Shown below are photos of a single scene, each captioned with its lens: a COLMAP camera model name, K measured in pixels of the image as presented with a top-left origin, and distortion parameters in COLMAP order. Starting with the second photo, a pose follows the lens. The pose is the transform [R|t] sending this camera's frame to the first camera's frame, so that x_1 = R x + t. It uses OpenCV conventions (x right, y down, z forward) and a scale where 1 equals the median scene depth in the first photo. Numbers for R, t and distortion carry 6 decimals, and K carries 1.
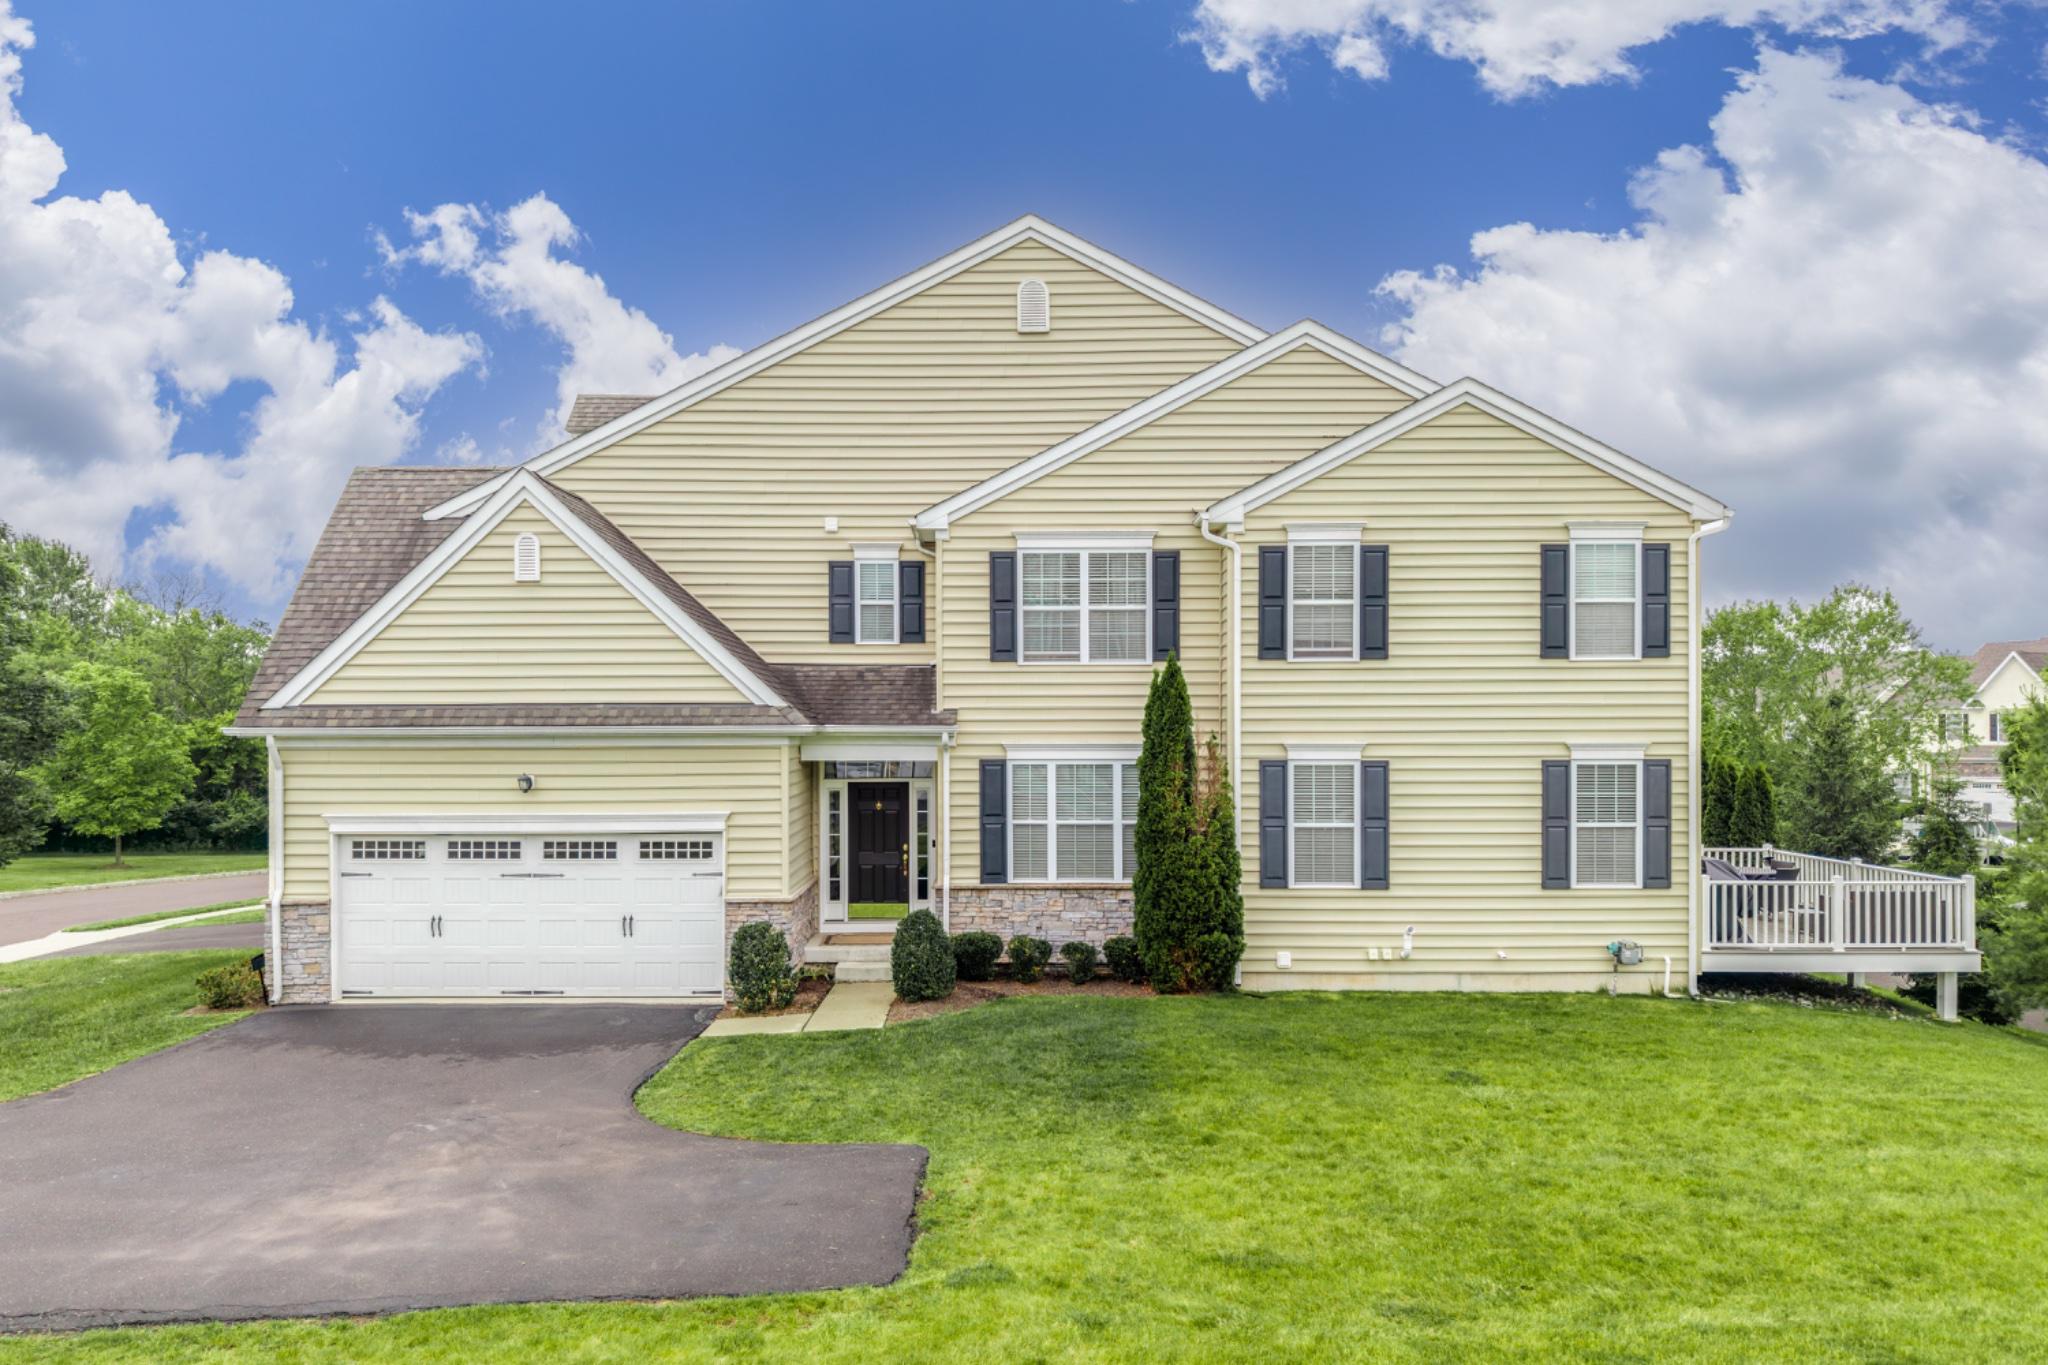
lens RADIAL K [[1373.3, 0, 1023.7], [0, 1373.3, 721.5], [0, 0, 1]] dist [0.076744, -0.001977]
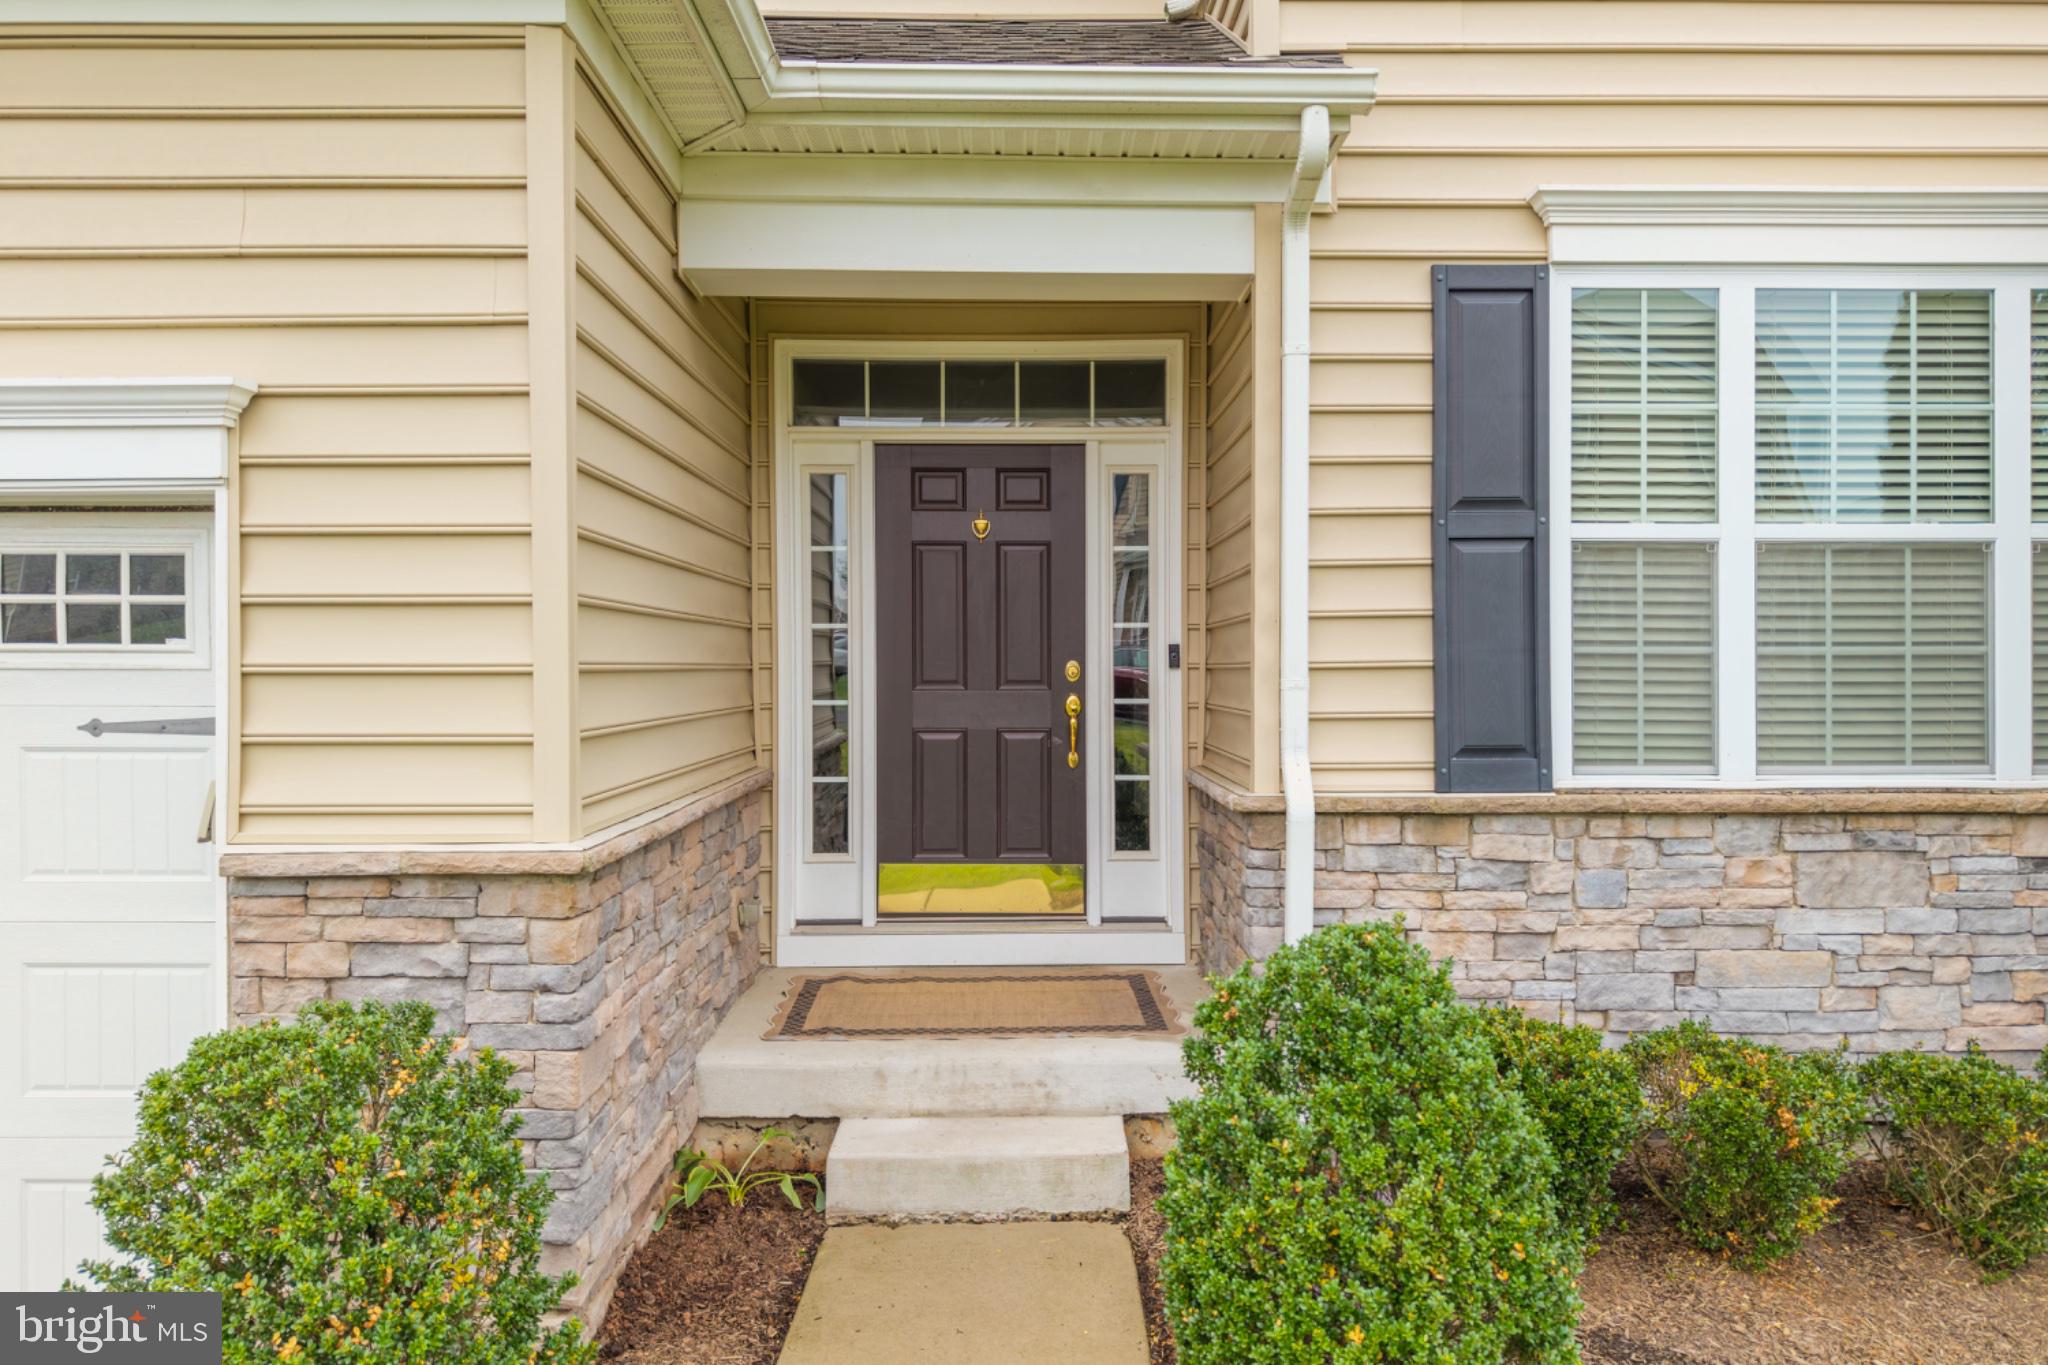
lens RADIAL K [[1425.2, 0, 1024.0], [0, 1425.2, 682.5], [0, 0, 1]] dist [-0.000671, -0.000682]
pose [[0.999935, 0.001581, -0.011333, -0.099936], [-0.001346, 0.999783, 0.020789, 0.094327], [0.011363, -0.020773, 0.999720, 0.754065]]
